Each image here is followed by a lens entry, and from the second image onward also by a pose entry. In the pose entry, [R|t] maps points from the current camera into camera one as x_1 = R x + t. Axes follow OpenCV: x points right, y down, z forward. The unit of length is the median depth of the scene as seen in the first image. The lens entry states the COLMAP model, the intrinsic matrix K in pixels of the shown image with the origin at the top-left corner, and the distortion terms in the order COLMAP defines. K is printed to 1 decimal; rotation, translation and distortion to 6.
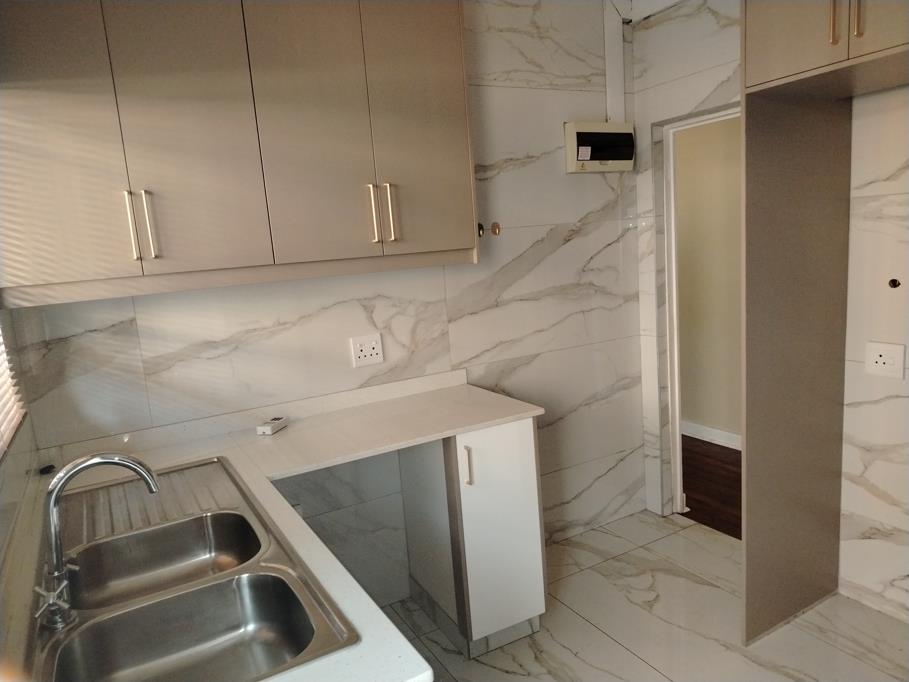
lens RADIAL K [[629.3, 0, 451.2], [0, 629.3, 341.9], [0, 0, 1]] dist [0.044888, -0.047060]
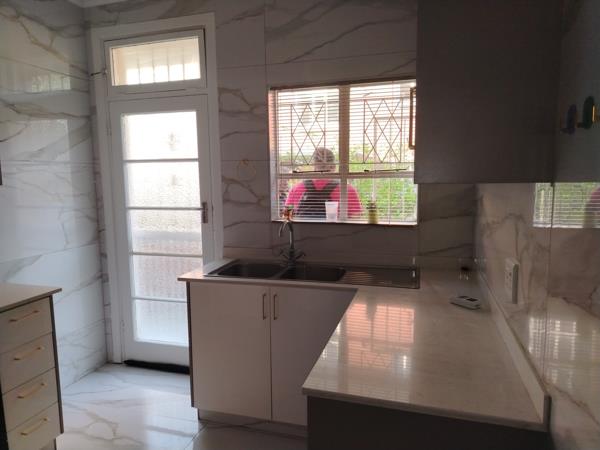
lens RADIAL K [[415.4, 0, 297.8], [0, 415.4, 225.6], [0, 0, 1]] dist [0.044888, -0.047060]
pose [[-0.719816, 0.165077, -0.674251, 0.404197], [-0.046636, 0.957618, 0.284240, -0.192114], [0.692597, 0.236045, -0.681610, 1.160151]]
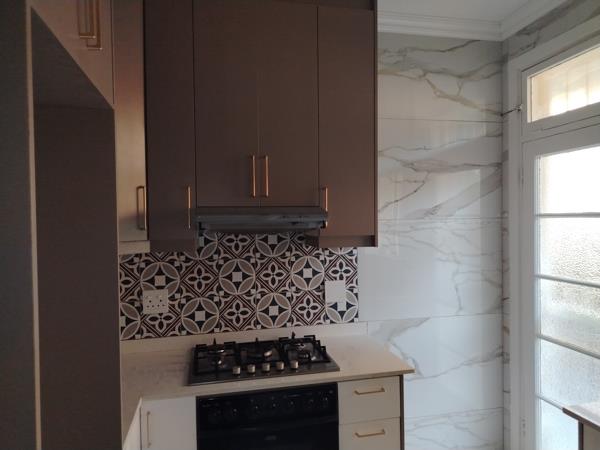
lens RADIAL K [[412.1, 0, 295.5], [0, 412.1, 224.9], [0, 0, 1]] dist [0.045998, -0.045940]
pose [[-0.950343, 0.082115, 0.300176, 0.150774], [0.131808, 0.979980, 0.149218, -0.192622], [-0.281913, 0.181374, -0.942140, 0.976797]]
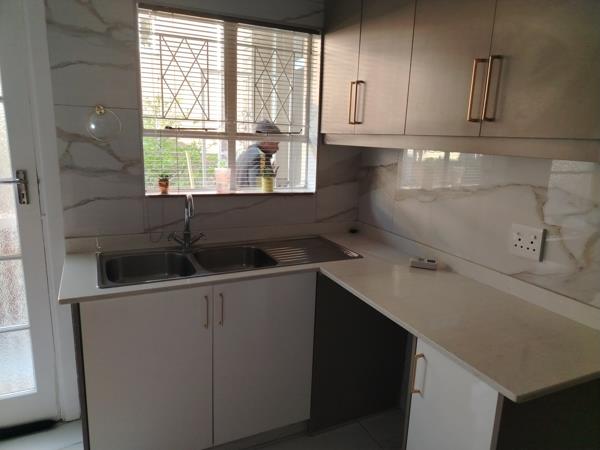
lens RADIAL K [[415.4, 0, 297.8], [0, 415.4, 225.6], [0, 0, 1]] dist [0.044888, -0.047060]
pose [[-0.086556, 0.281929, -0.955523, 0.473610], [-0.188231, 0.937220, 0.293579, -0.126041], [0.978303, 0.205270, -0.028054, 0.685287]]
